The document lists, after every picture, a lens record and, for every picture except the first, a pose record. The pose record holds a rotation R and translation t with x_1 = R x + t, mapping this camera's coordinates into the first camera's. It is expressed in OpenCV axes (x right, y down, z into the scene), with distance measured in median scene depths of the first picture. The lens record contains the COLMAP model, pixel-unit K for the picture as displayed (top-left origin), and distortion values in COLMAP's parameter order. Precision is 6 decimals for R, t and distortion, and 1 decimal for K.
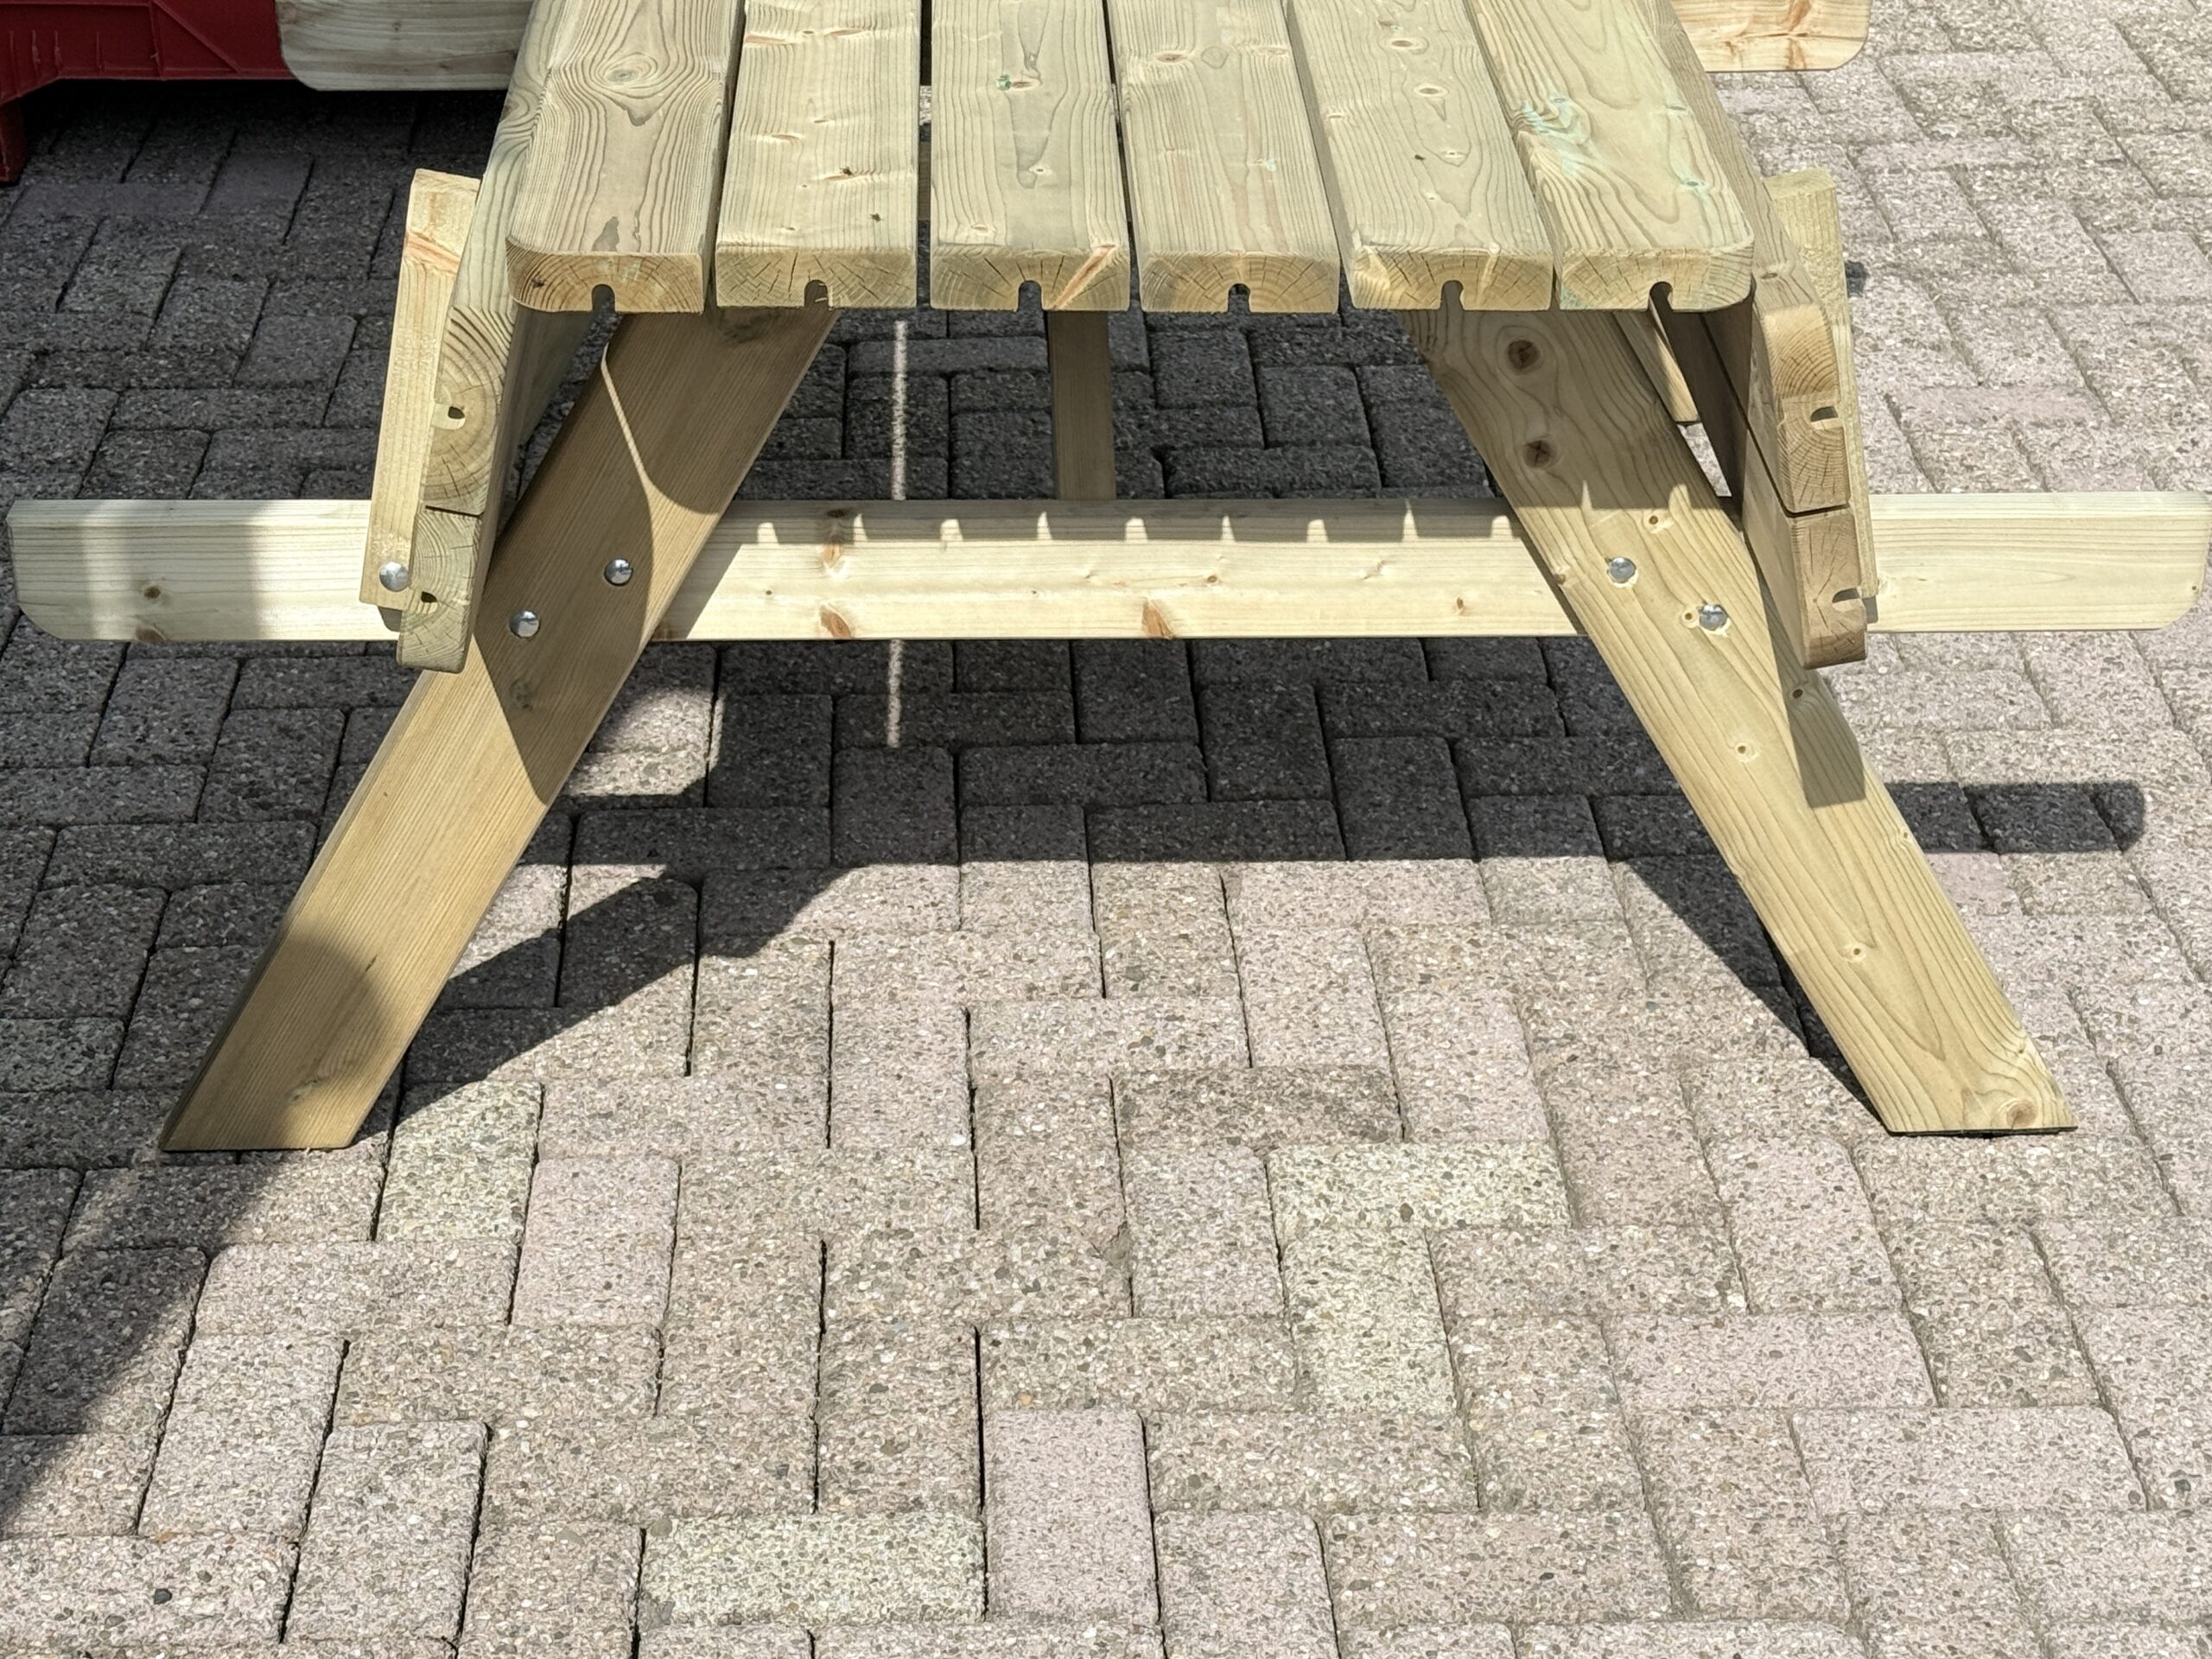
lens RADIAL K [[4094.6, 0, 1106.0], [0, 4094.6, 829.5], [0, 0, 1]] dist [0.165206, 0.019931]
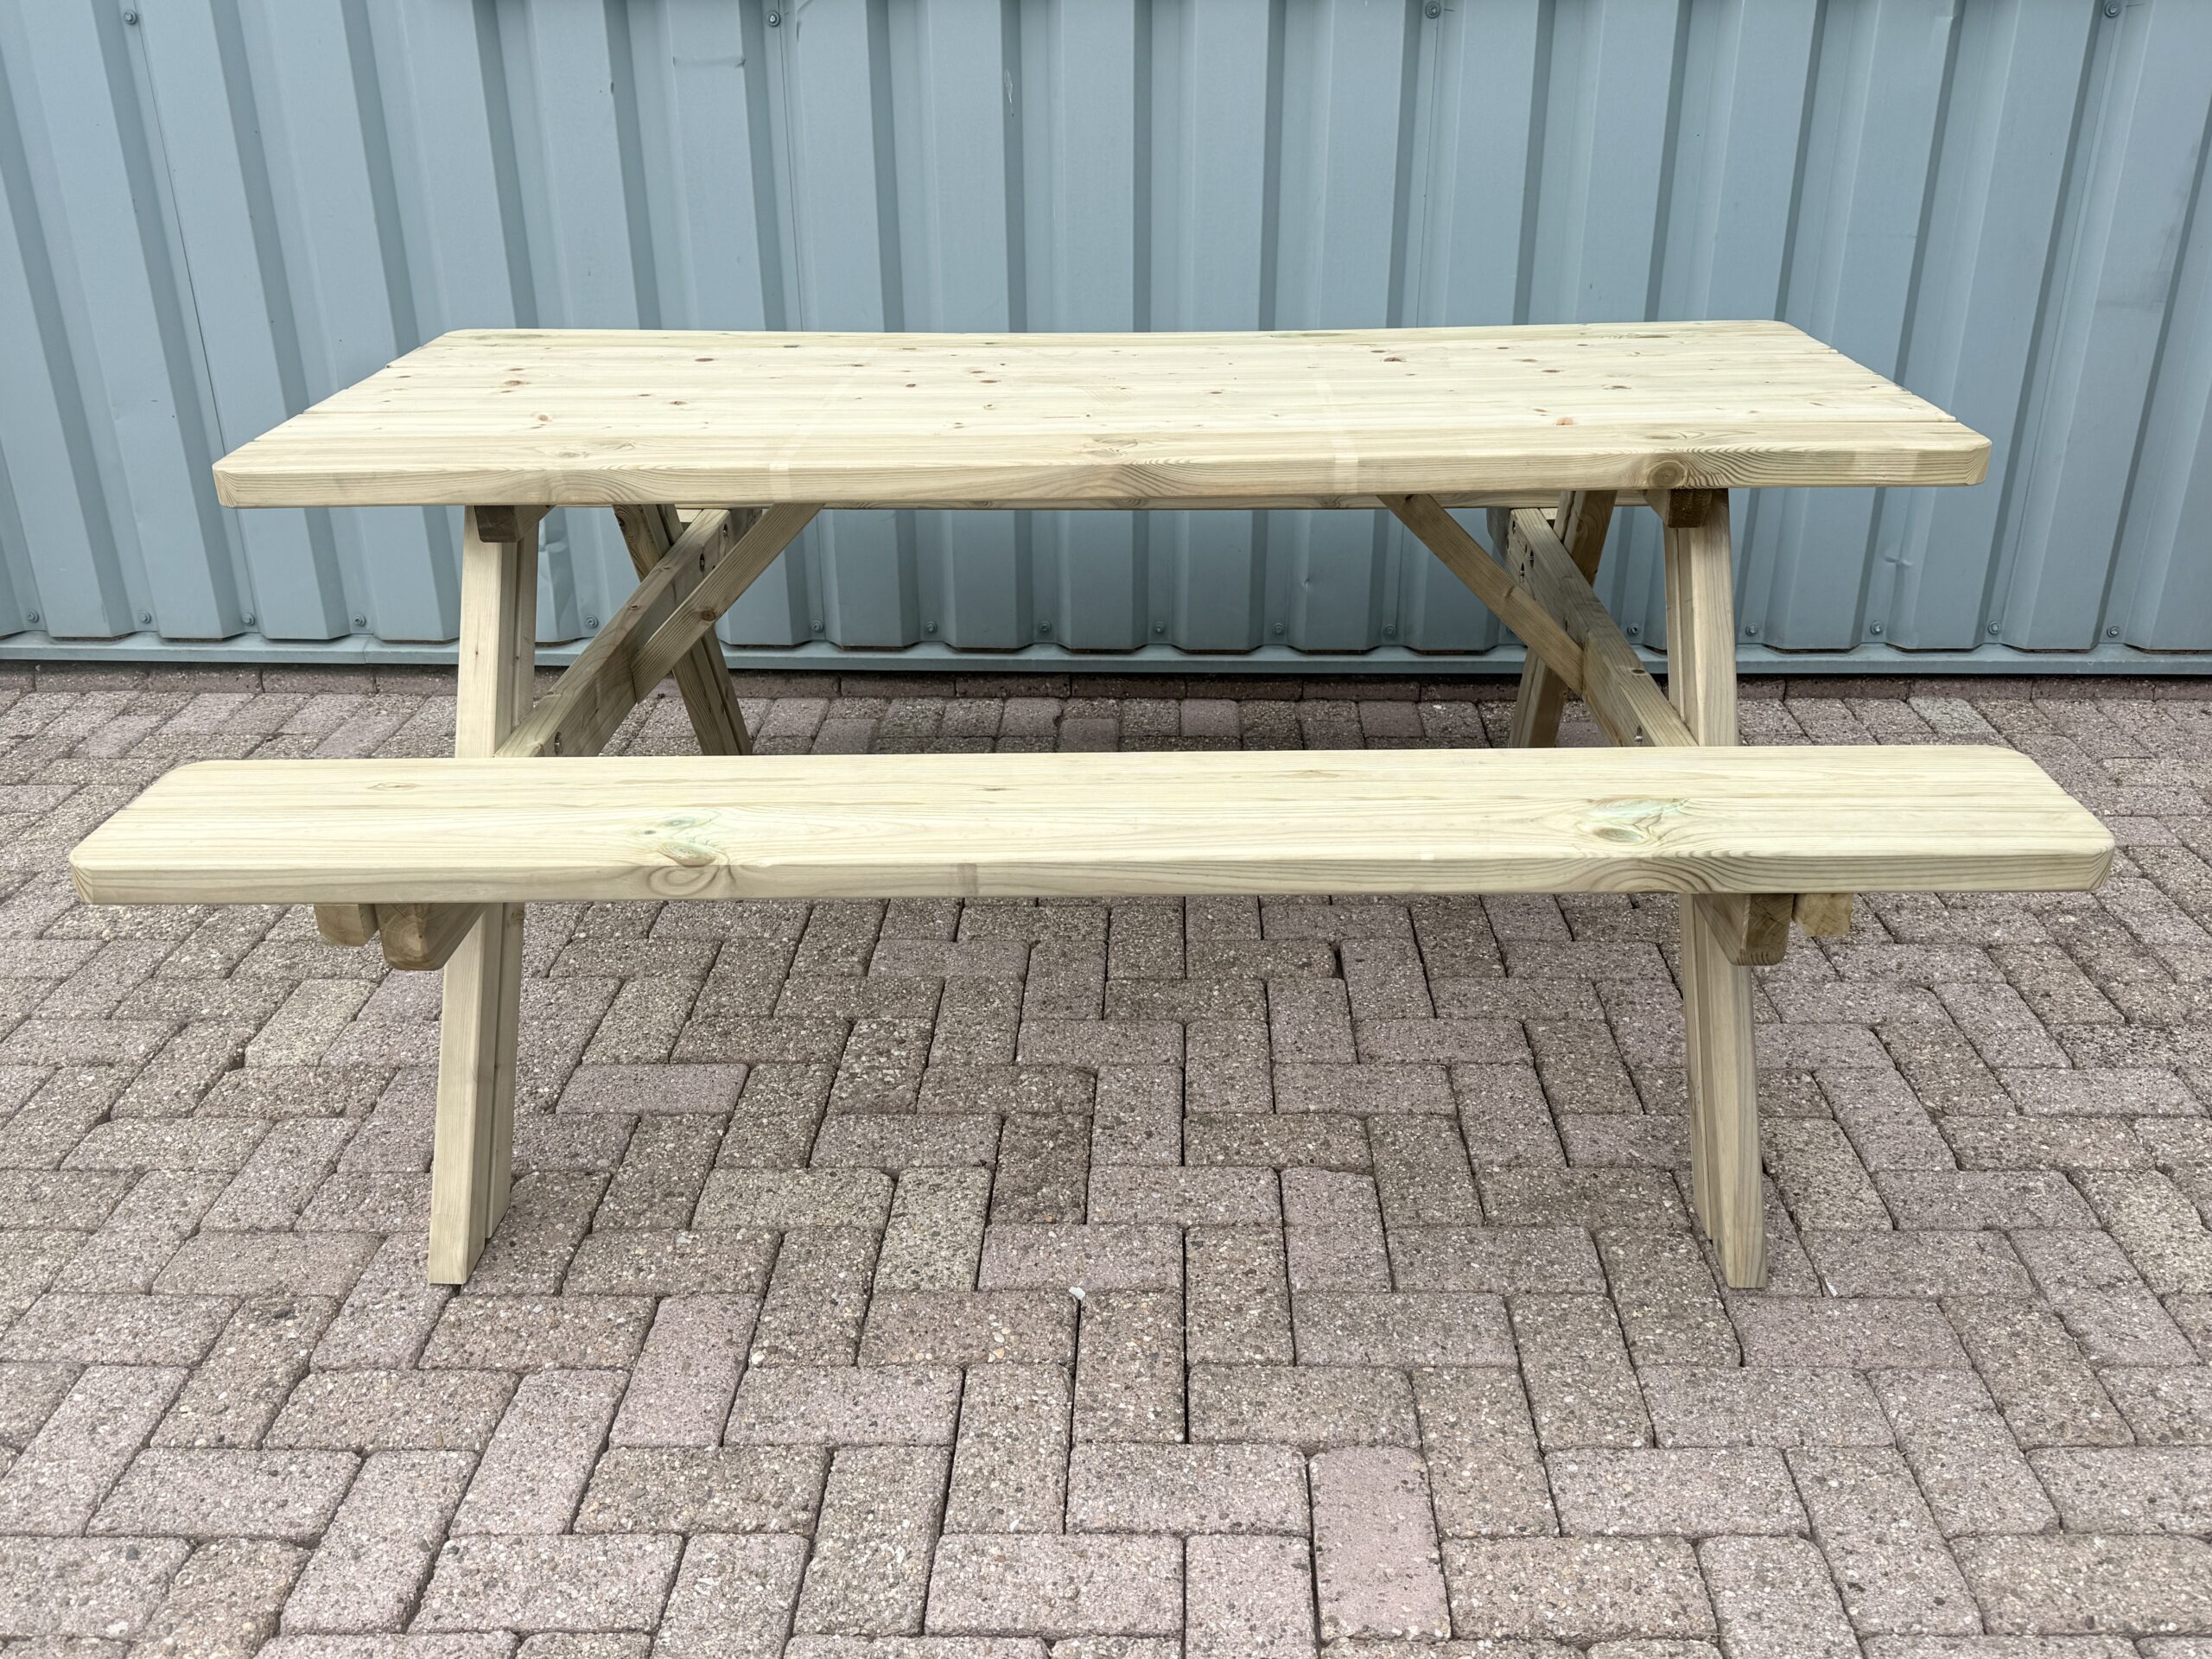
lens RADIAL K [[1896.8, 0, 1106.0], [0, 1896.8, 829.5], [0, 0, 1]] dist [0.008003, -0.000261]
pose [[-0.074626, 0.419707, -0.904587, 0.652563], [-0.463727, 0.788462, 0.404084, -0.343153], [0.882830, 0.449637, 0.135790, 0.935590]]
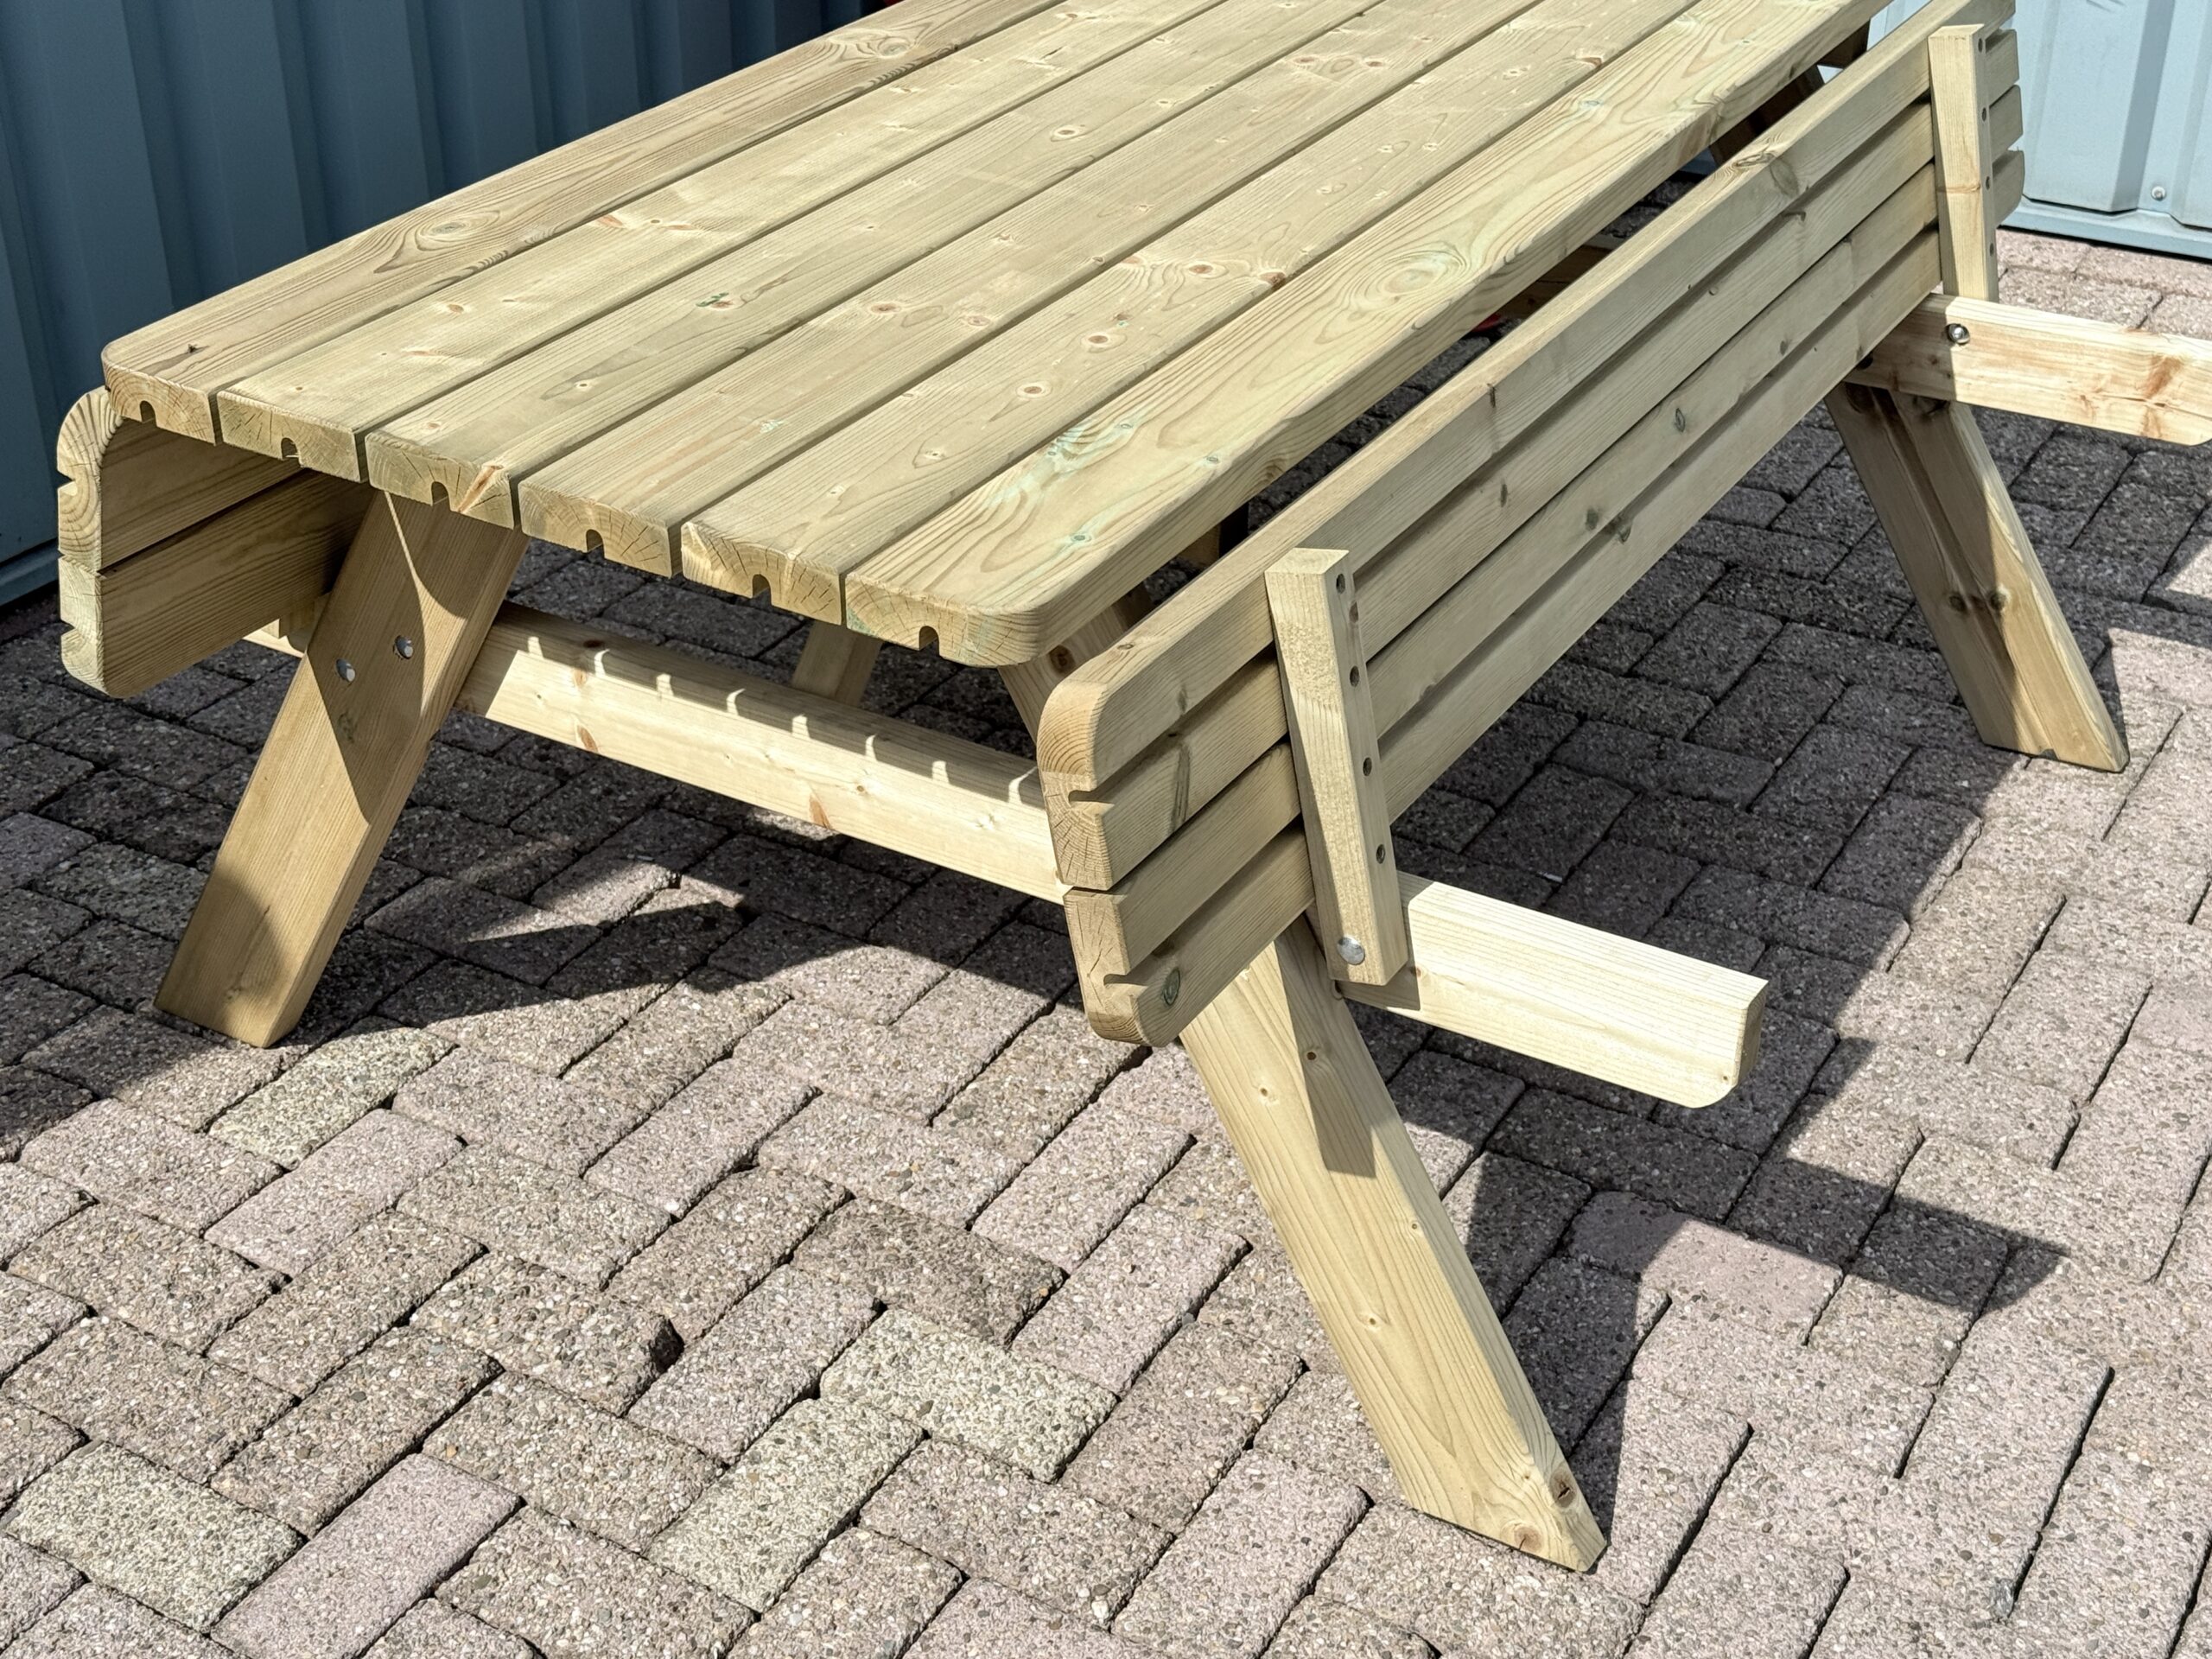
lens RADIAL K [[3149.4, 0, 1106.0], [0, 3149.4, 829.5], [0, 0, 1]] dist [0.205665, -0.421074]
pose [[0.839114, 0.271455, -0.471381, 0.472385], [-0.253691, 0.961860, 0.102306, -0.151538], [0.481173, 0.033739, 0.875976, 0.305684]]
